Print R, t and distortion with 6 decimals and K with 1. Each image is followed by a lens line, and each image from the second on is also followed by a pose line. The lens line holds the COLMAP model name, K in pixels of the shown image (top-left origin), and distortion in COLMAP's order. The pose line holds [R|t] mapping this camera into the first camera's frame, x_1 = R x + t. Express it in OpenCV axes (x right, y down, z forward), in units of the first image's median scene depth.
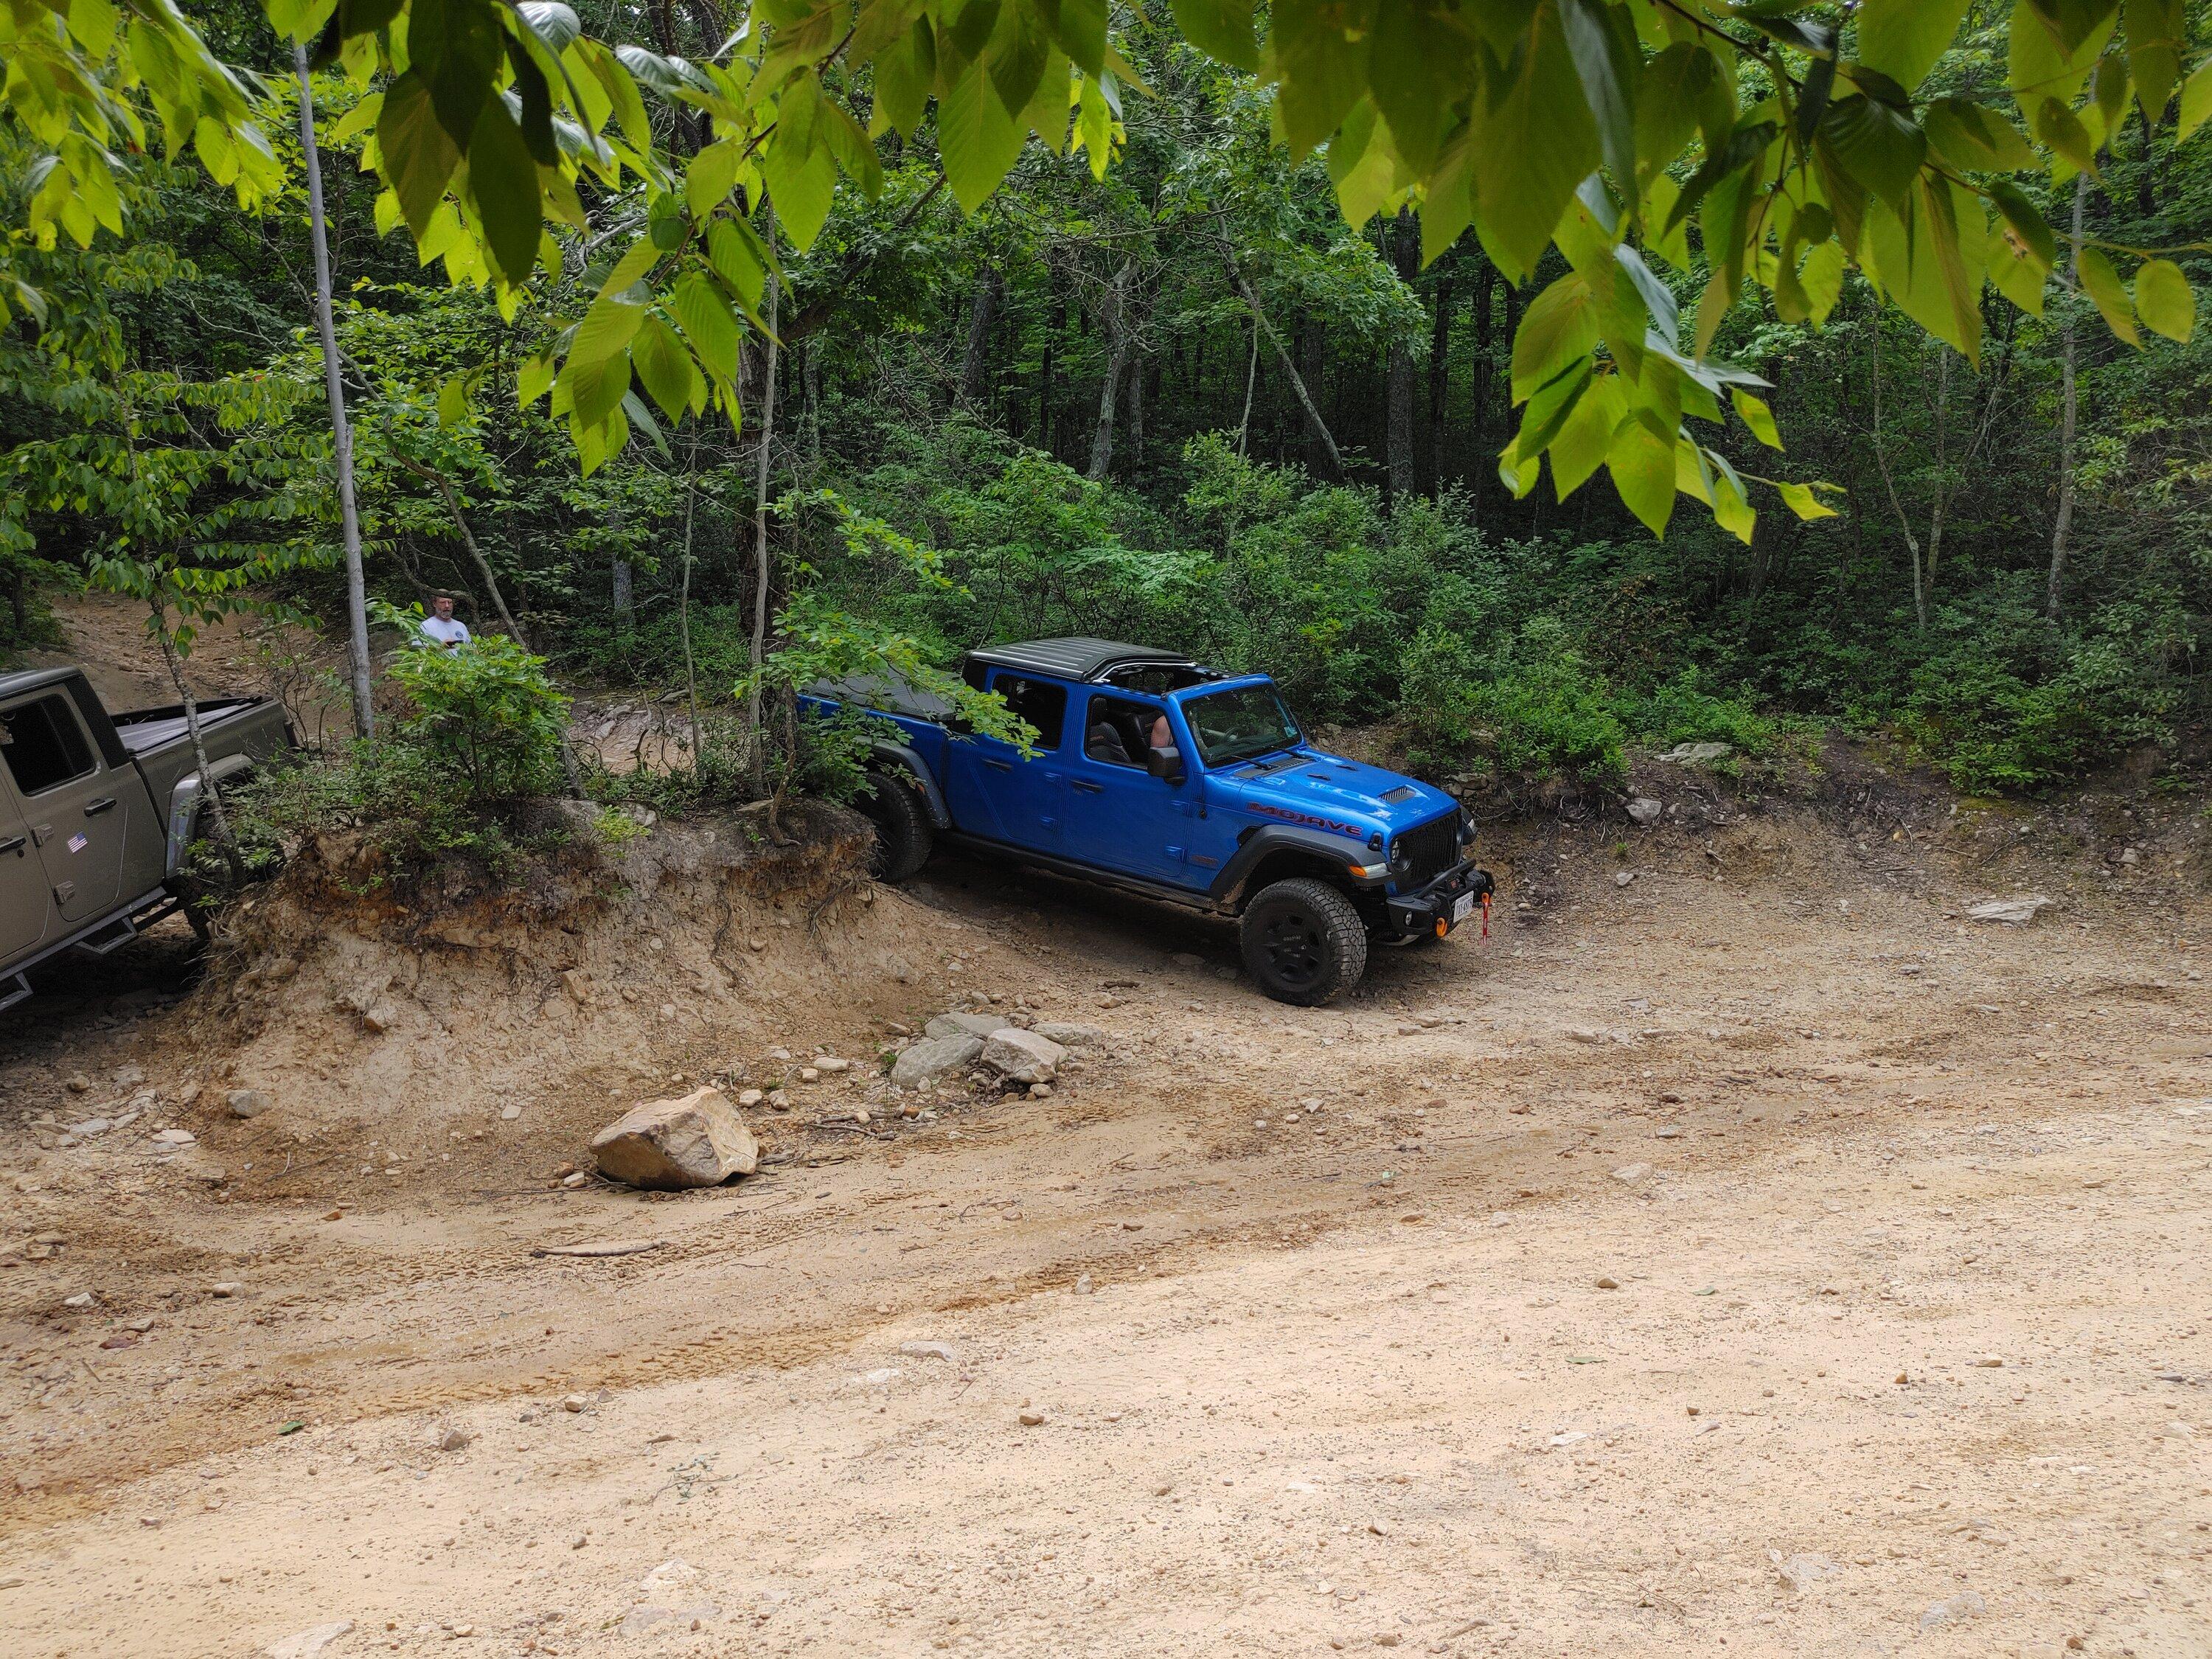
lens RADIAL K [[1757.3, 0, 1095.6], [0, 1757.3, 833.3], [0, 0, 1]] dist [0.061370, -0.061075]
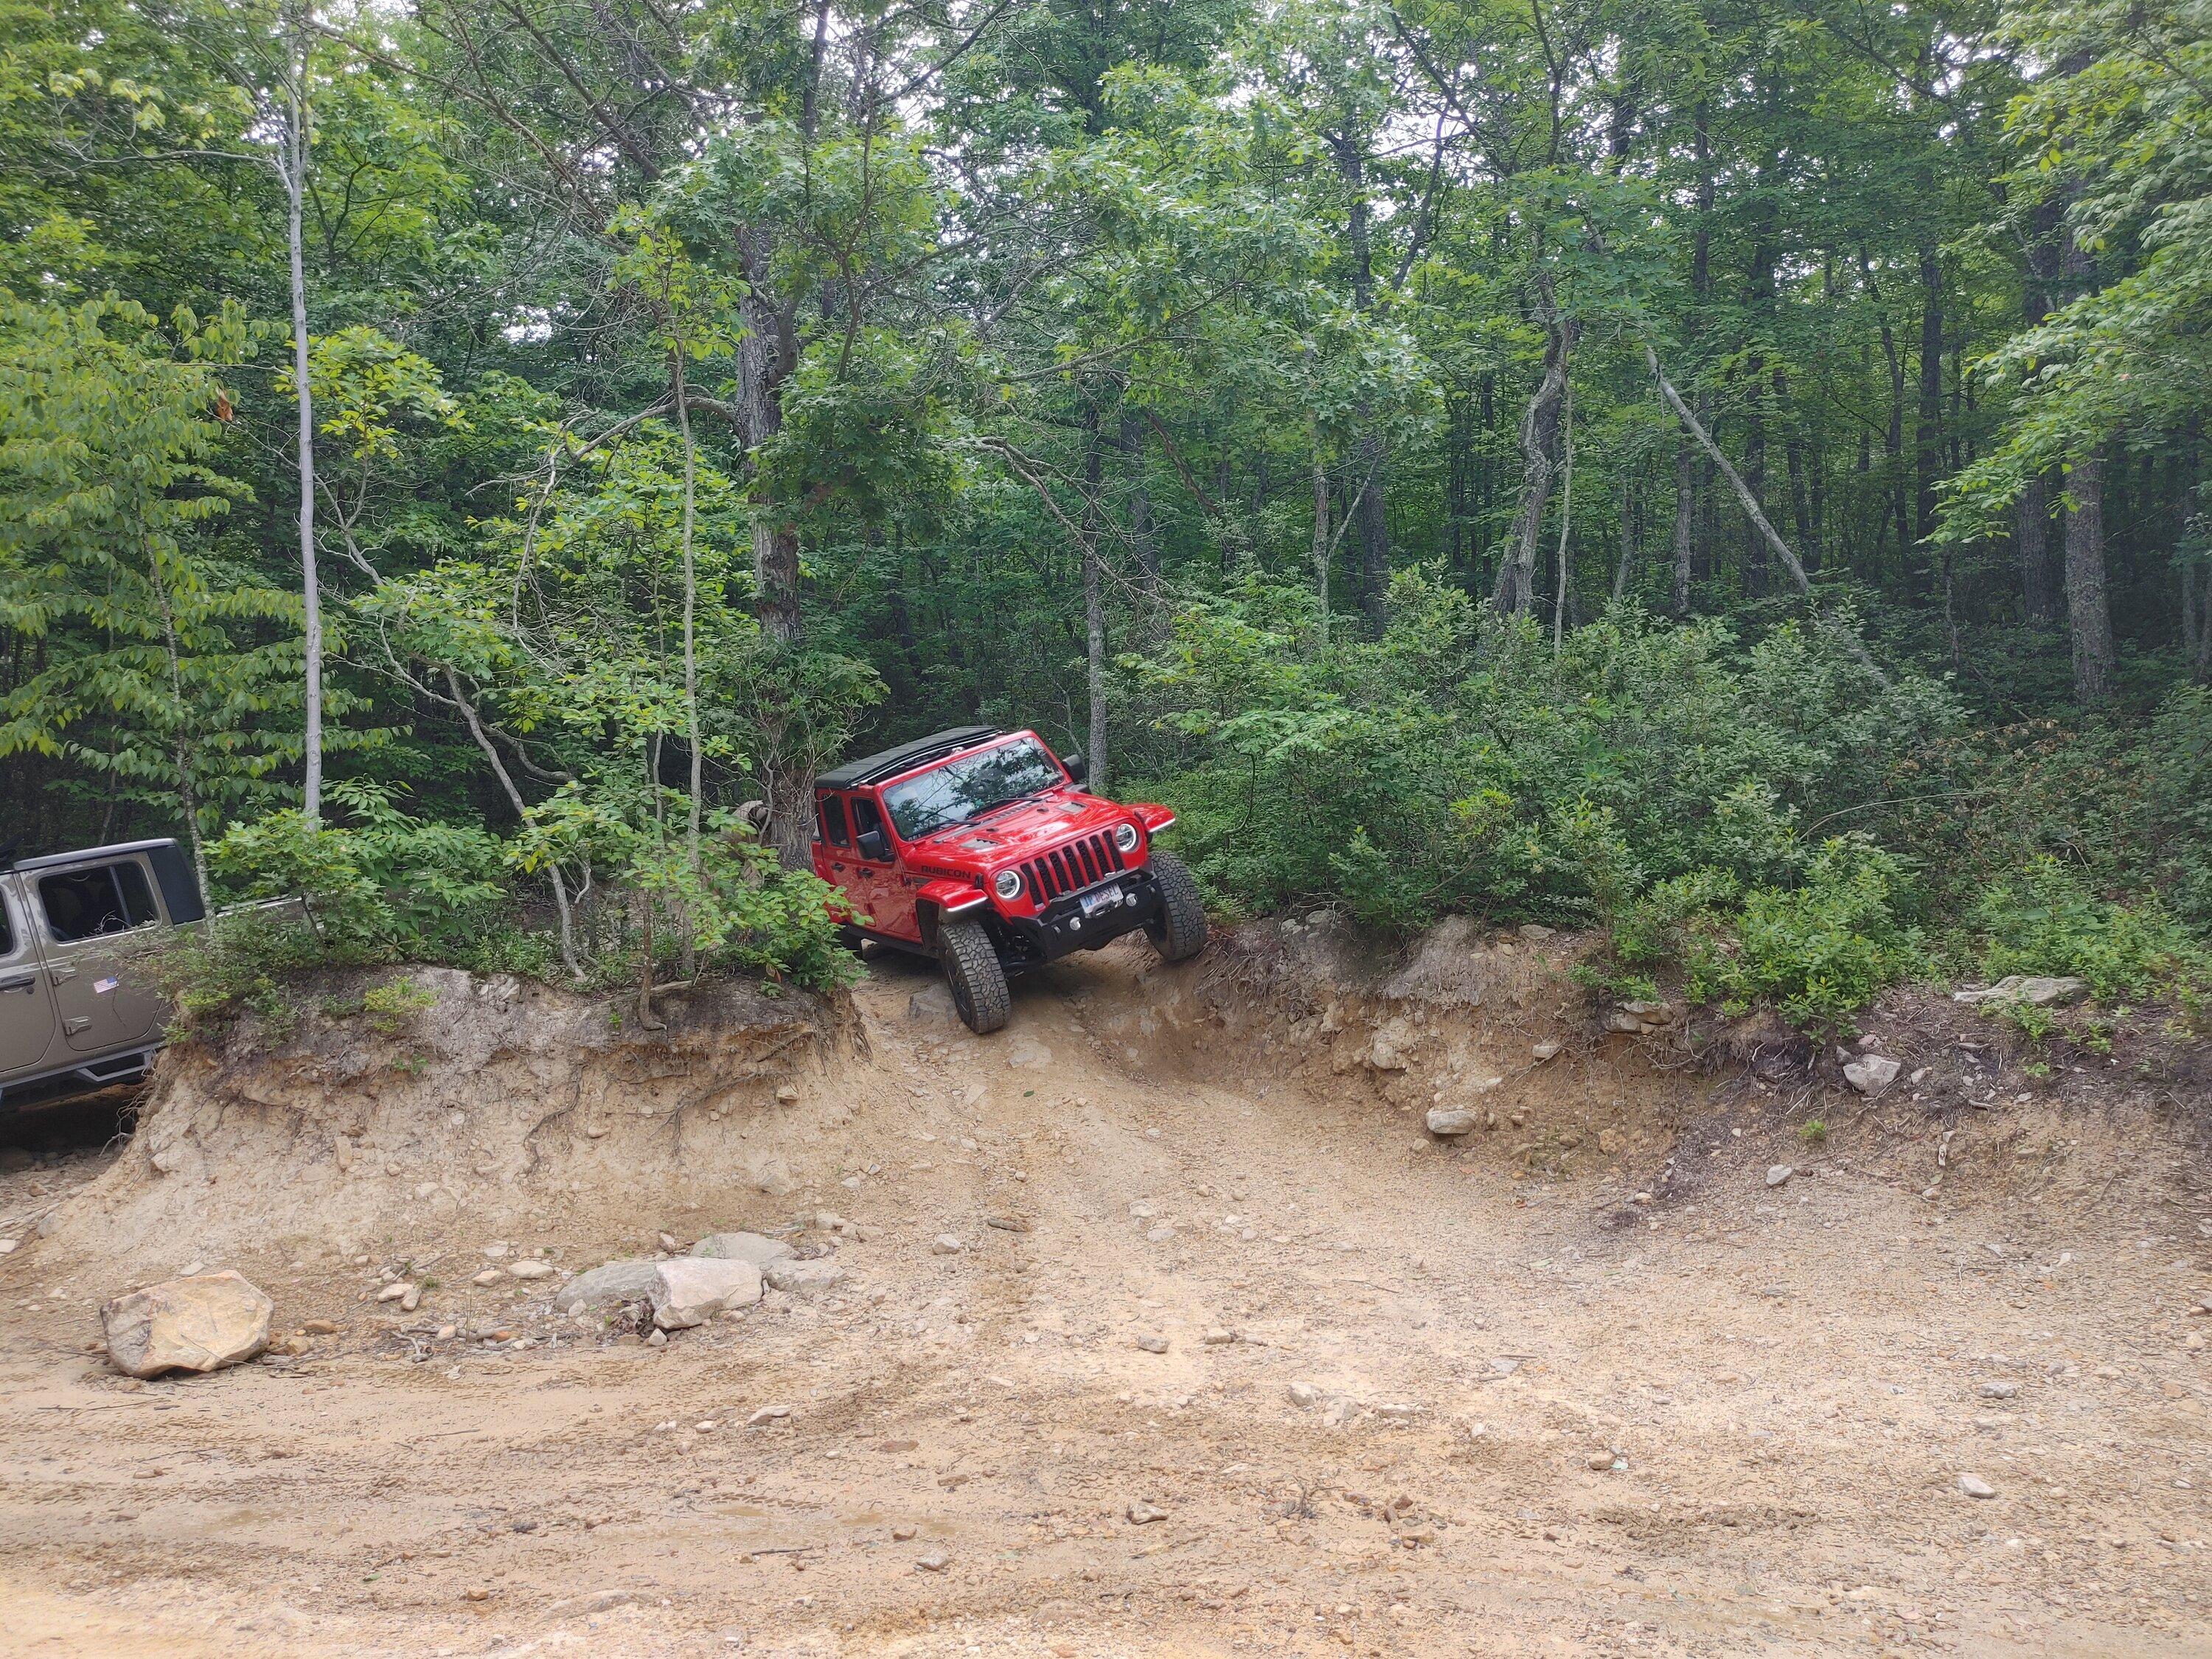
lens RADIAL K [[1757.3, 0, 1095.6], [0, 1757.3, 833.3], [0, 0, 1]] dist [0.061370, -0.061075]
pose [[0.810326, 0.004635, -0.585961, 0.586183], [-0.066066, 0.994316, -0.083498, -0.035155], [0.582244, 0.106372, 0.806026, 0.369078]]
